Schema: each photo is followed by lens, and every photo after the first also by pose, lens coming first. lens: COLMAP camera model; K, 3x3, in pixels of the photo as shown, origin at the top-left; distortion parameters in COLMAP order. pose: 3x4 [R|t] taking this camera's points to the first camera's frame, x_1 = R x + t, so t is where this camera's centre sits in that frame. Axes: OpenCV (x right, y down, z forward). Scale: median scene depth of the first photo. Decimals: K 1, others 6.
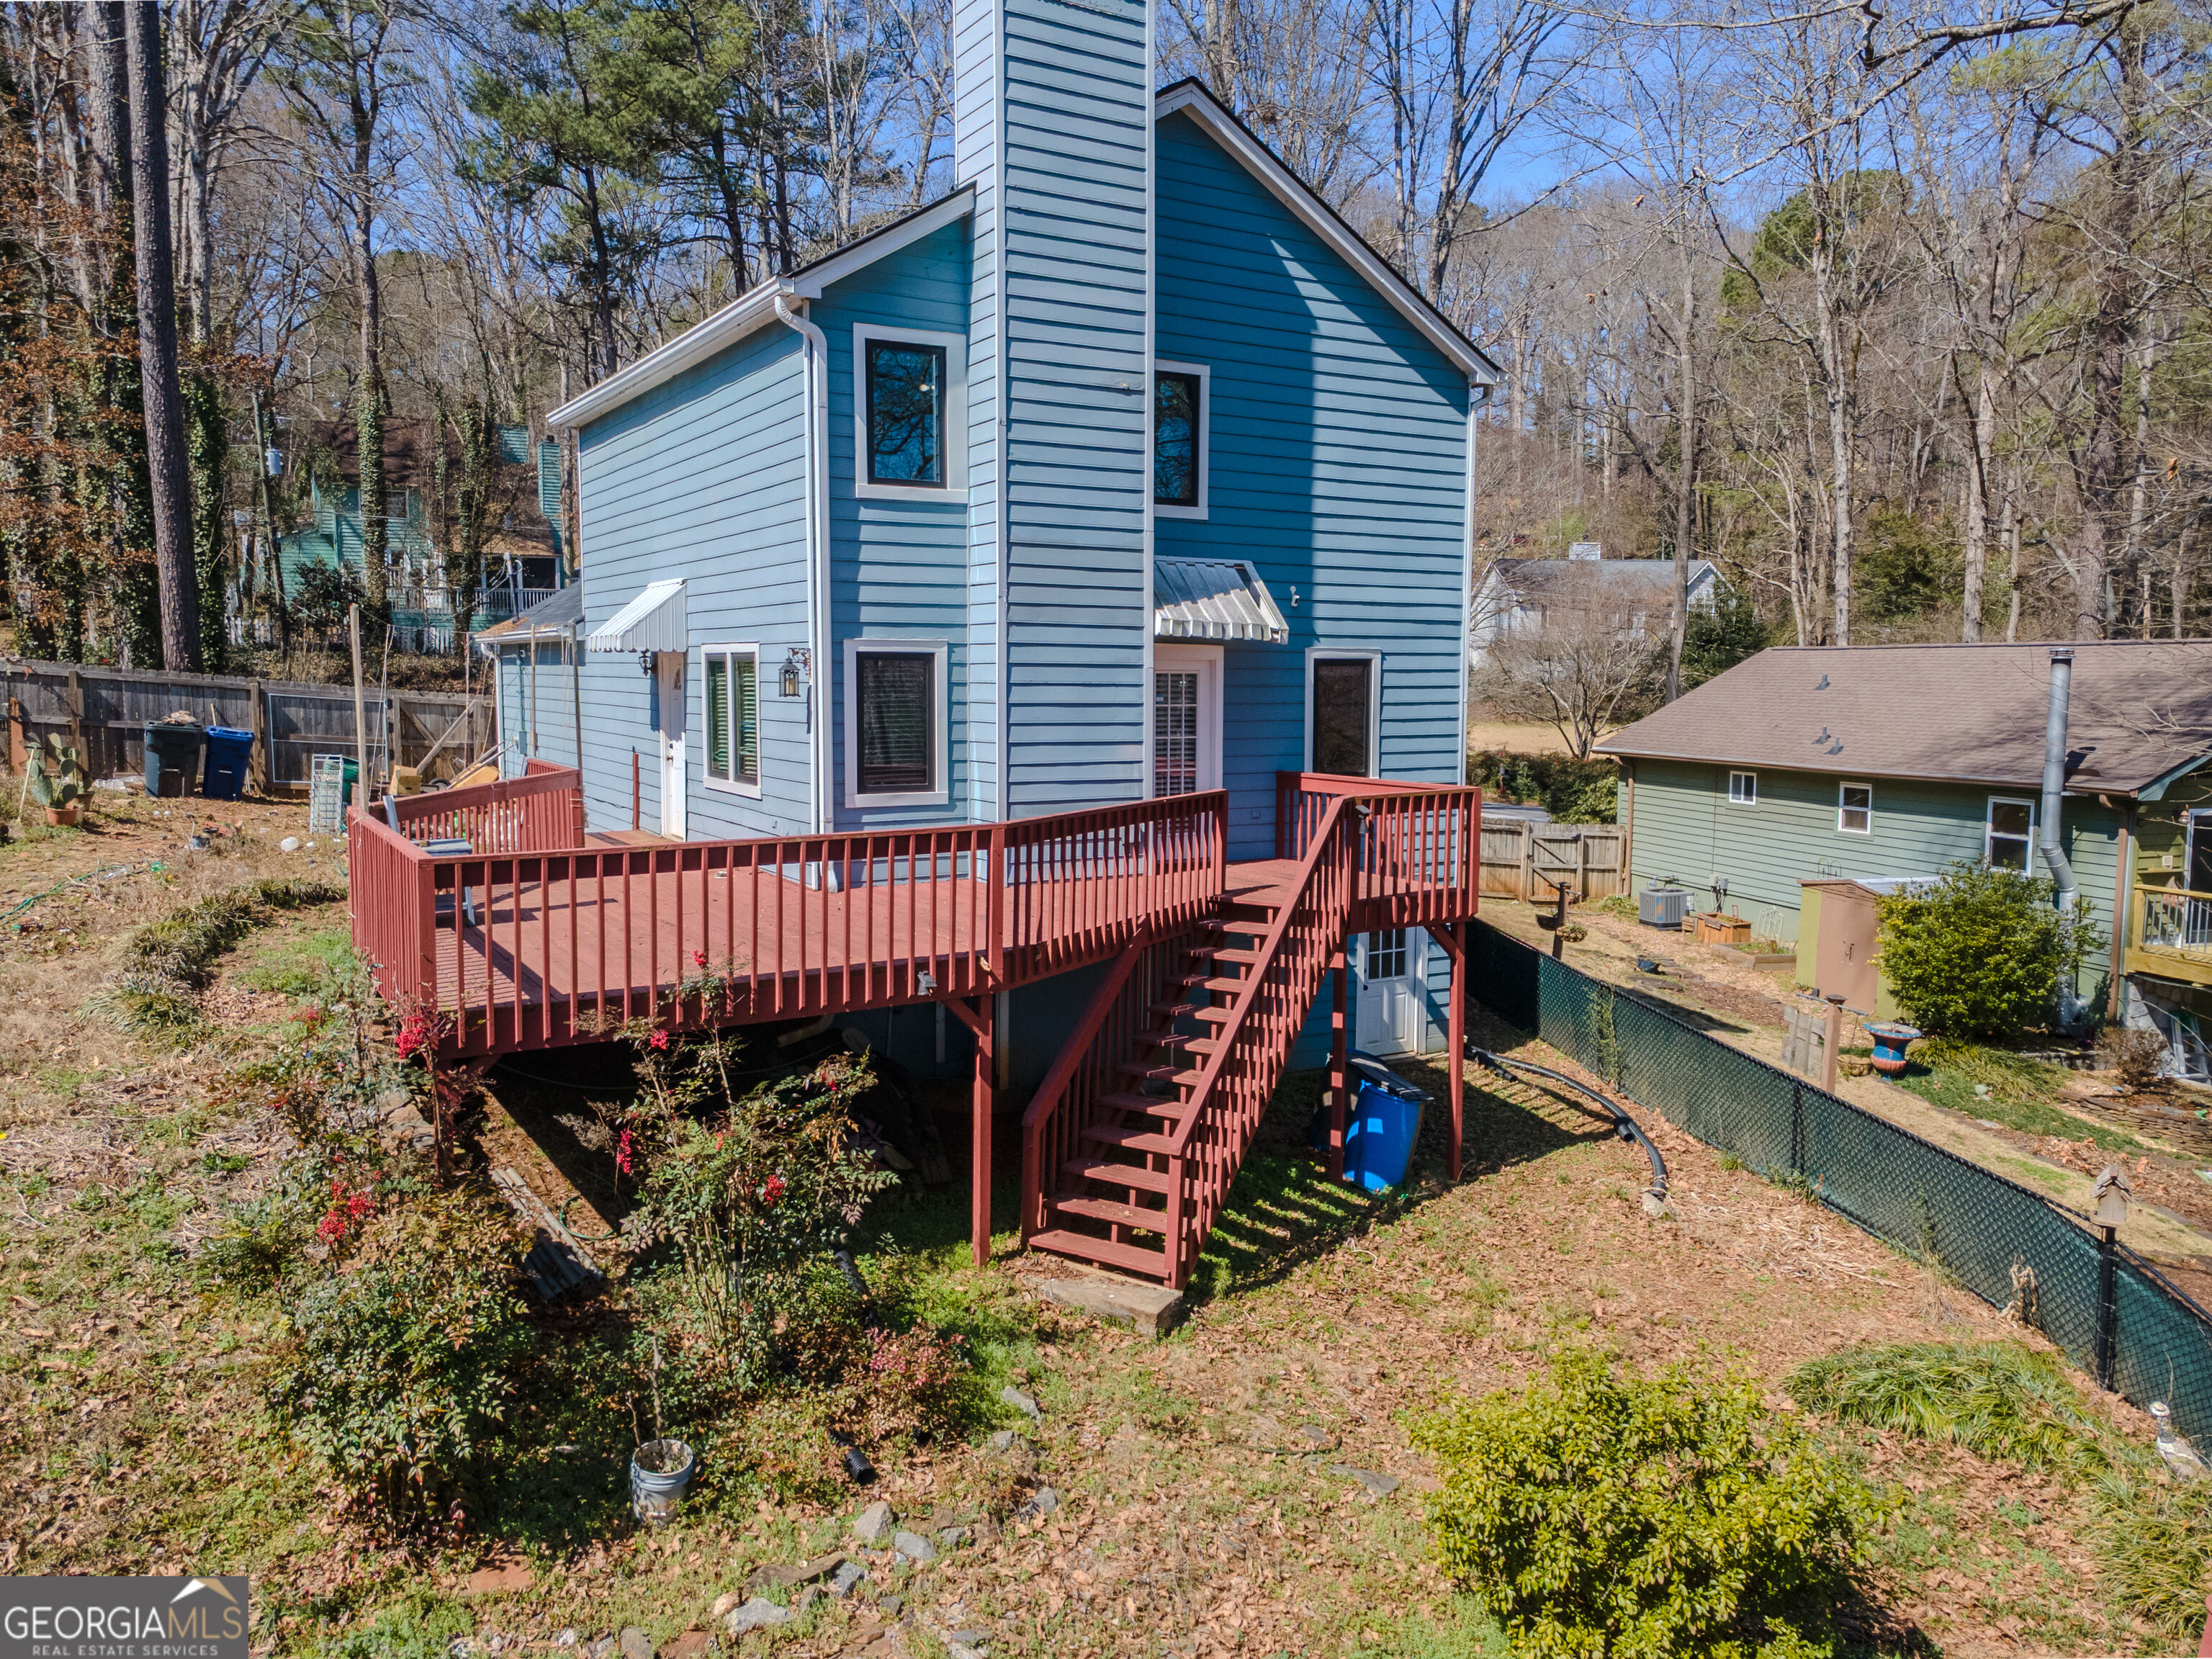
lens RADIAL K [[1652.8, 0, 1118.3], [0, 1652.8, 802.1], [0, 0, 1]] dist [-0.003200, 0.094415]
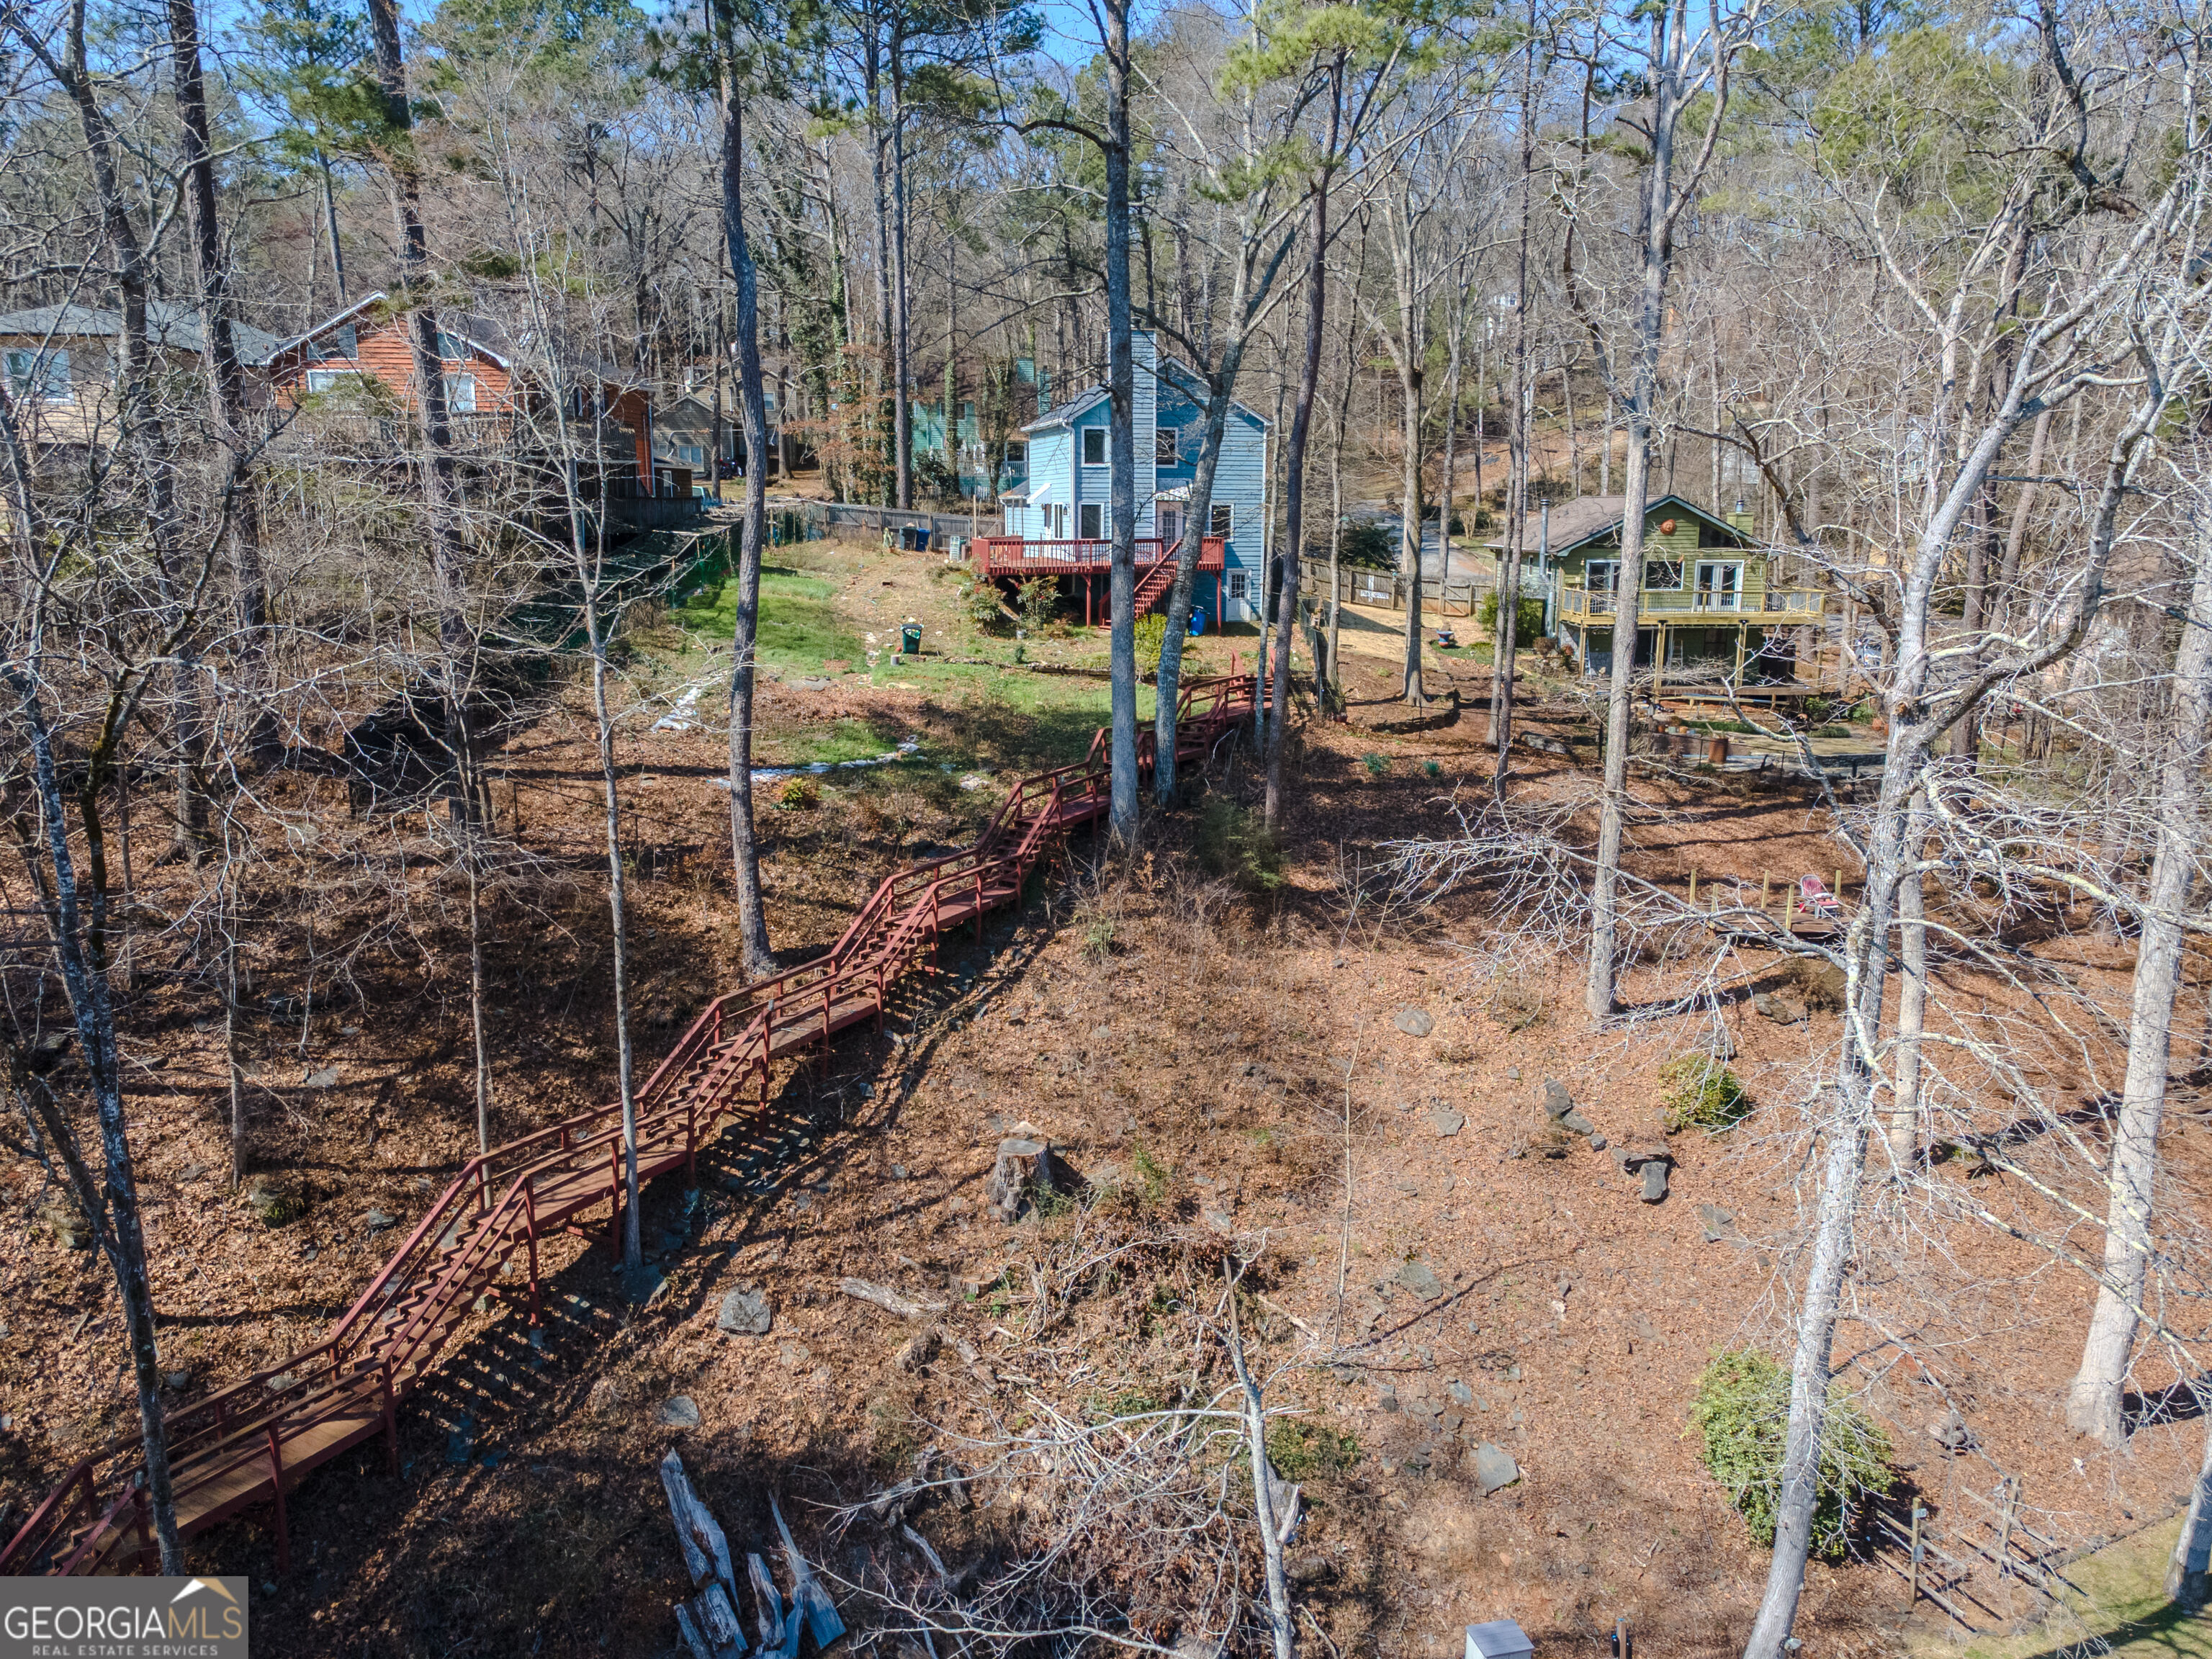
lens RADIAL K [[1652.8, 0, 1118.3], [0, 1652.8, 802.1], [0, 0, 1]] dist [-0.003200, 0.094415]
pose [[0.954986, 0.050551, -0.292311, 0.827607], [-0.021977, 0.994722, 0.100223, 0.164969], [0.295834, -0.089287, 0.951057, -2.098049]]
